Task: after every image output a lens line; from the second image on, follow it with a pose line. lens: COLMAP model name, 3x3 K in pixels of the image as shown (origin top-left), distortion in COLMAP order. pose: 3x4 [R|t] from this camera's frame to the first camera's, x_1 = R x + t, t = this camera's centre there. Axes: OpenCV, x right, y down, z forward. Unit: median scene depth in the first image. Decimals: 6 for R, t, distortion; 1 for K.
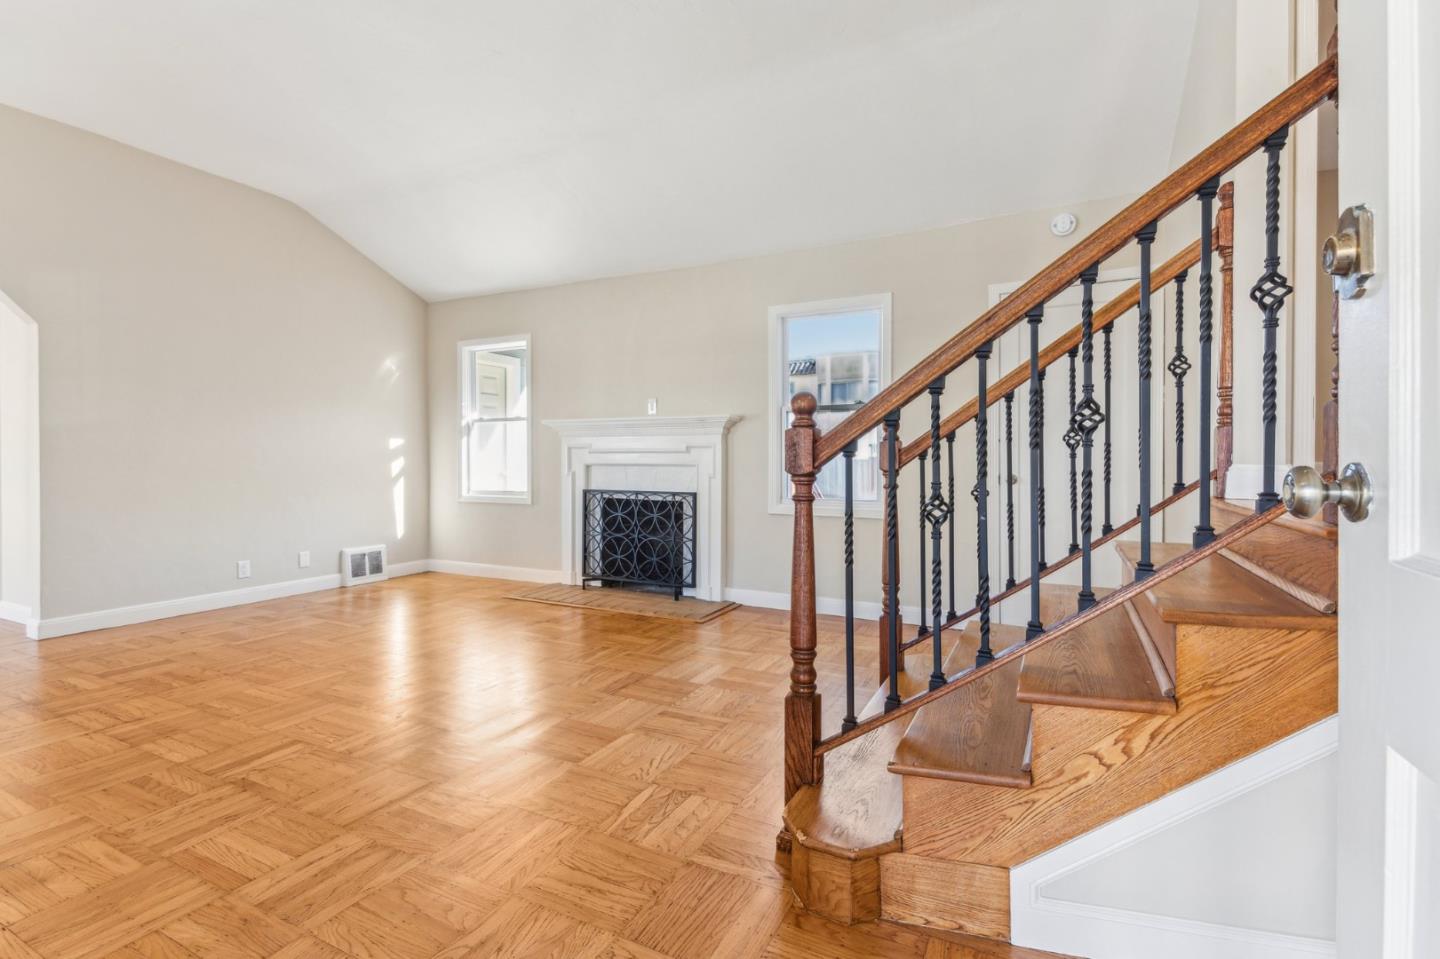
lens RADIAL K [[667.3, 0, 718.6], [0, 667.3, 461.9], [0, 0, 1]] dist [0.026430, -0.015847]
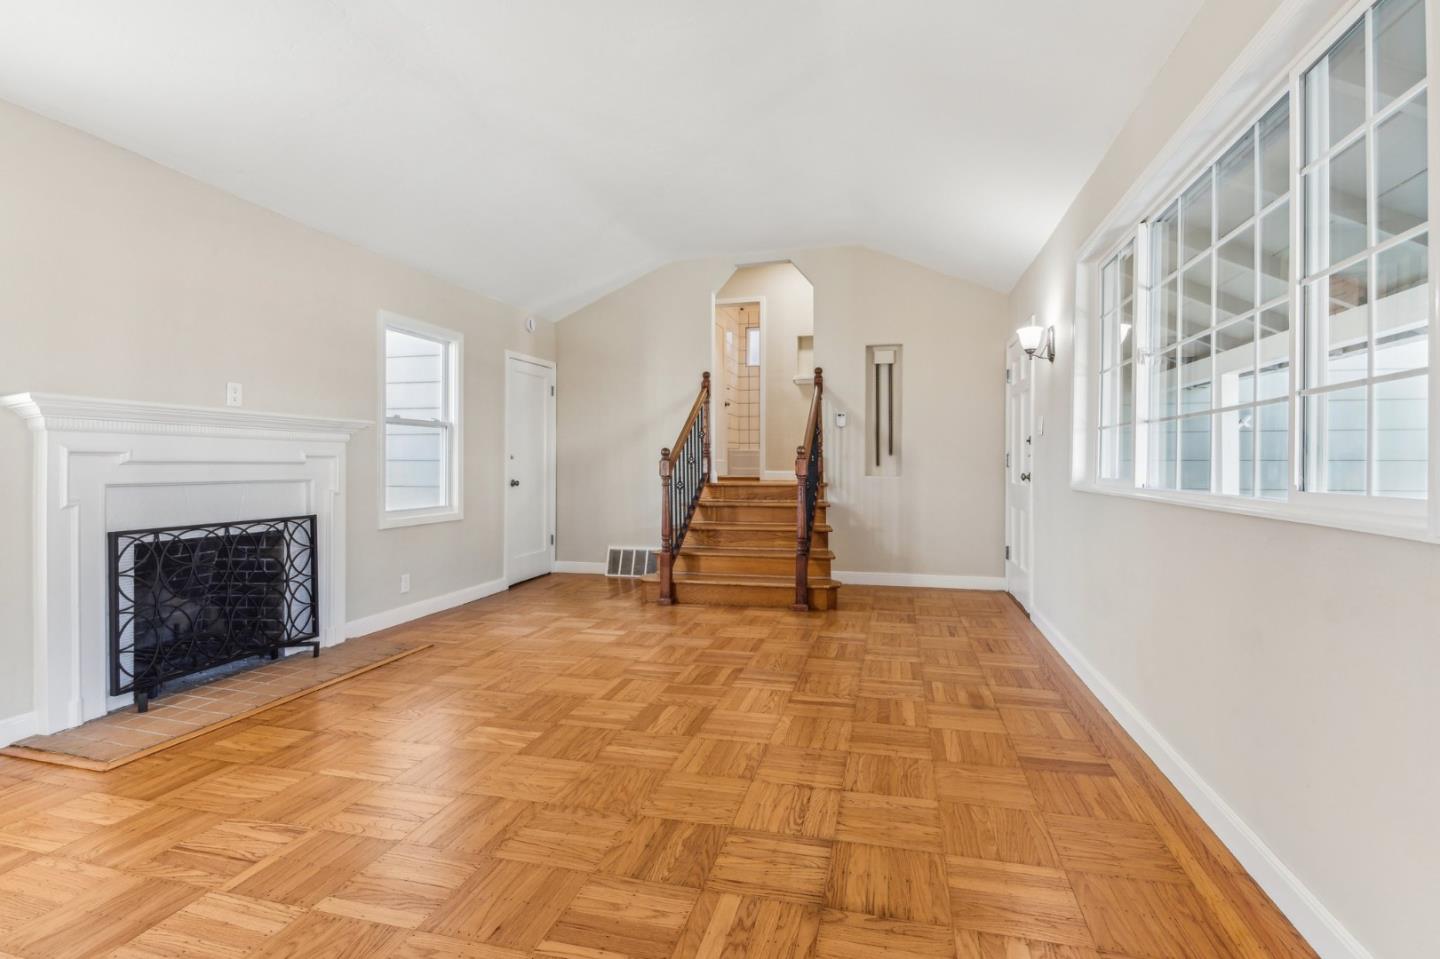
lens RADIAL K [[676.2, 0, 724.0], [0, 676.2, 462.2], [0, 0, 1]] dist [0.003599, -0.006951]
pose [[-0.225703, 0.002000, 0.974194, -0.896882], [0.006681, 0.999978, -0.000505, -0.012038], [-0.974173, 0.006395, -0.225711, 0.692434]]
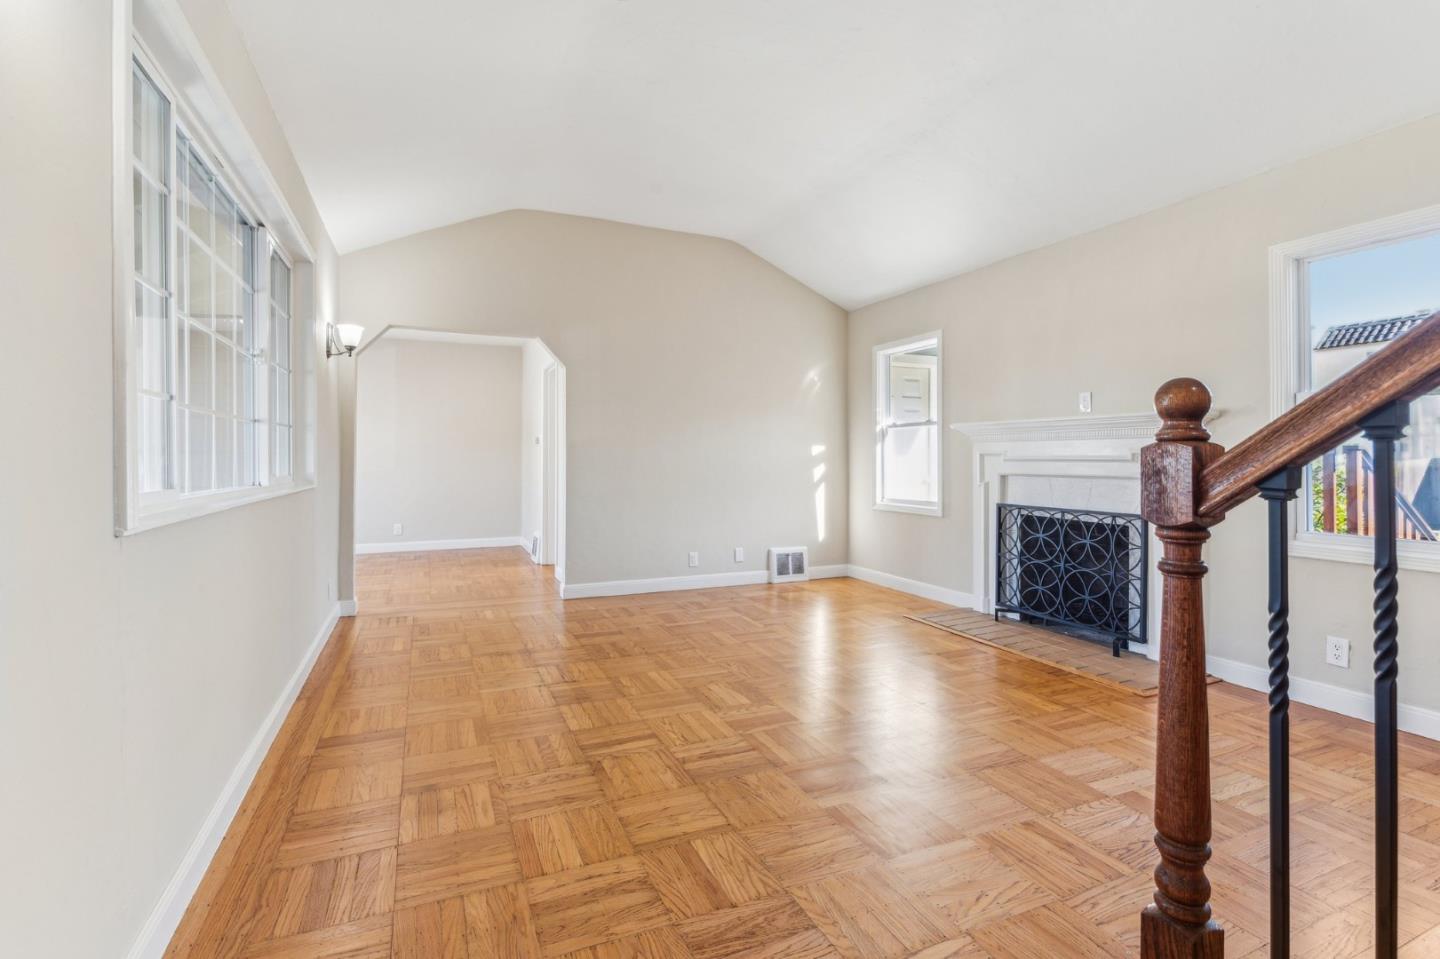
lens RADIAL K [[667.3, 0, 718.6], [0, 667.3, 461.9], [0, 0, 1]] dist [0.026430, -0.015847]
pose [[0.777452, 0.003087, -0.628935, 0.063603], [-0.003726, 0.999993, 0.000303, -0.011818], [0.628931, 0.002108, 0.777458, 0.114210]]
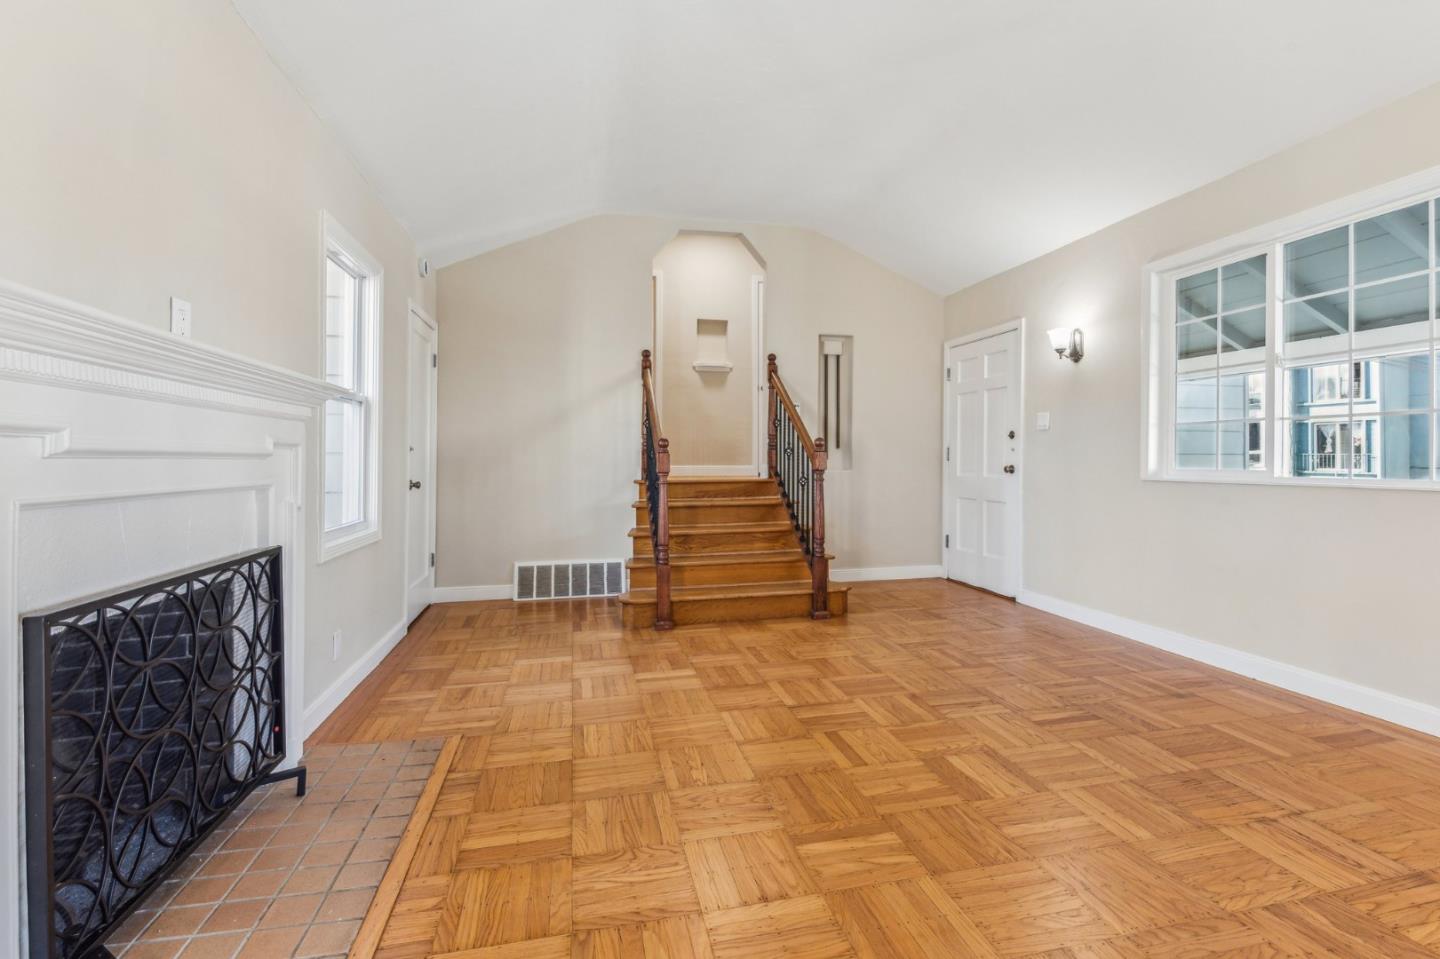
lens RADIAL K [[676.2, 0, 724.0], [0, 676.2, 462.2], [0, 0, 1]] dist [0.003599, -0.006951]
pose [[-0.647442, -0.002639, 0.762110, -0.562044], [0.007622, 0.999922, 0.009937, -0.012921], [-0.762076, 0.012242, -0.647372, 1.039788]]
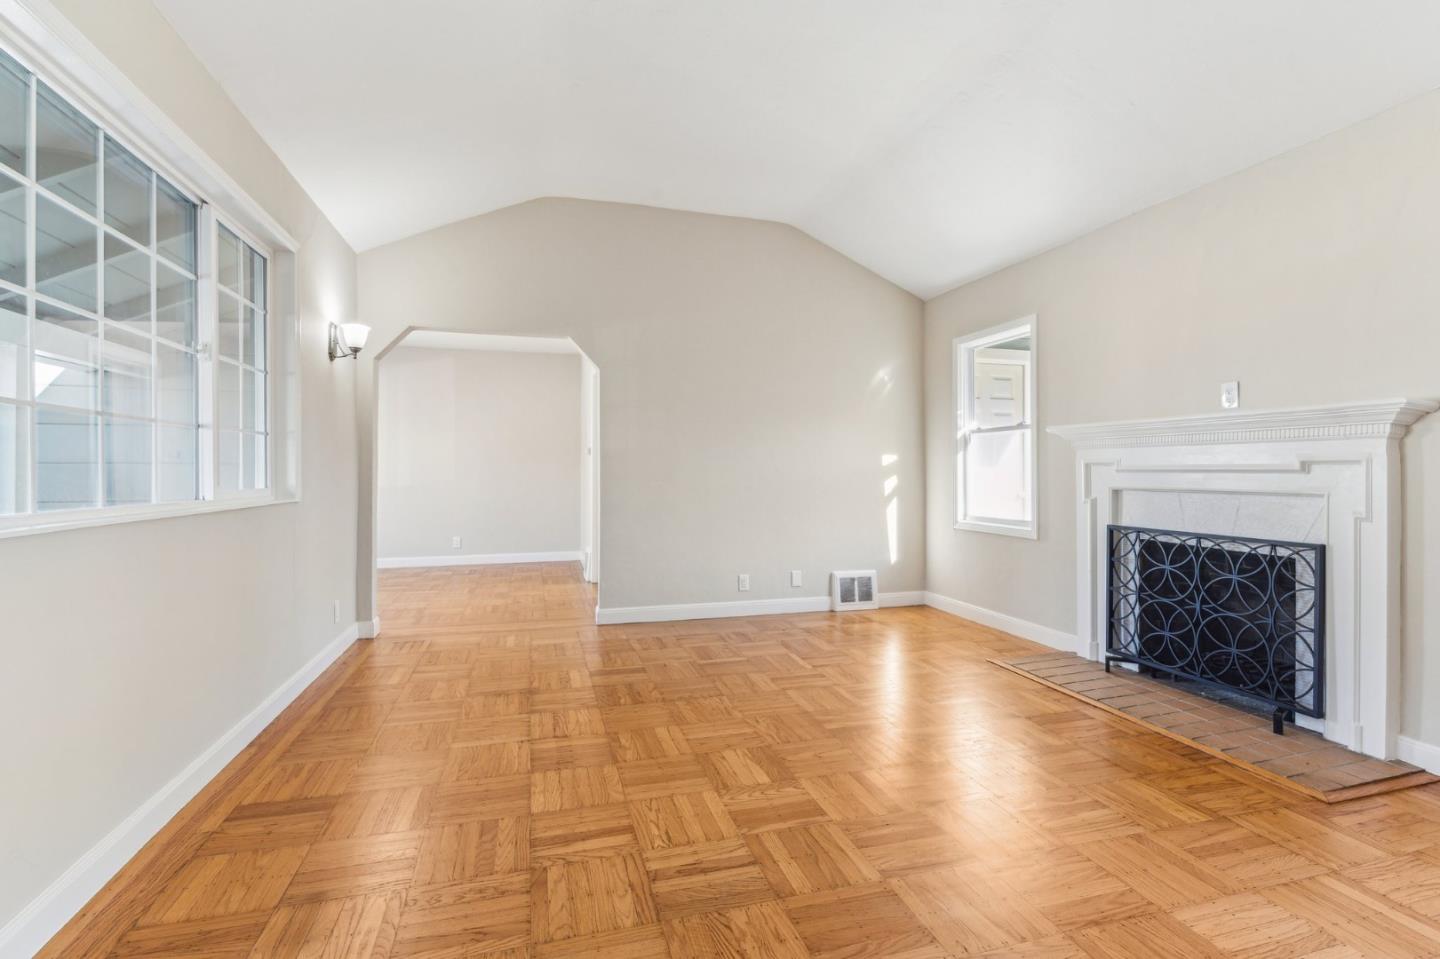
lens RADIAL K [[663.3, 0, 722.2], [0, 663.3, 468.9], [0, 0, 1]] dist [0.023171, -0.014979]
pose [[0.688049, -0.002754, -0.725659, 0.023912], [-0.003255, 0.999971, -0.006881, -0.010928], [0.725657, 0.007097, 0.688021, 0.255140]]
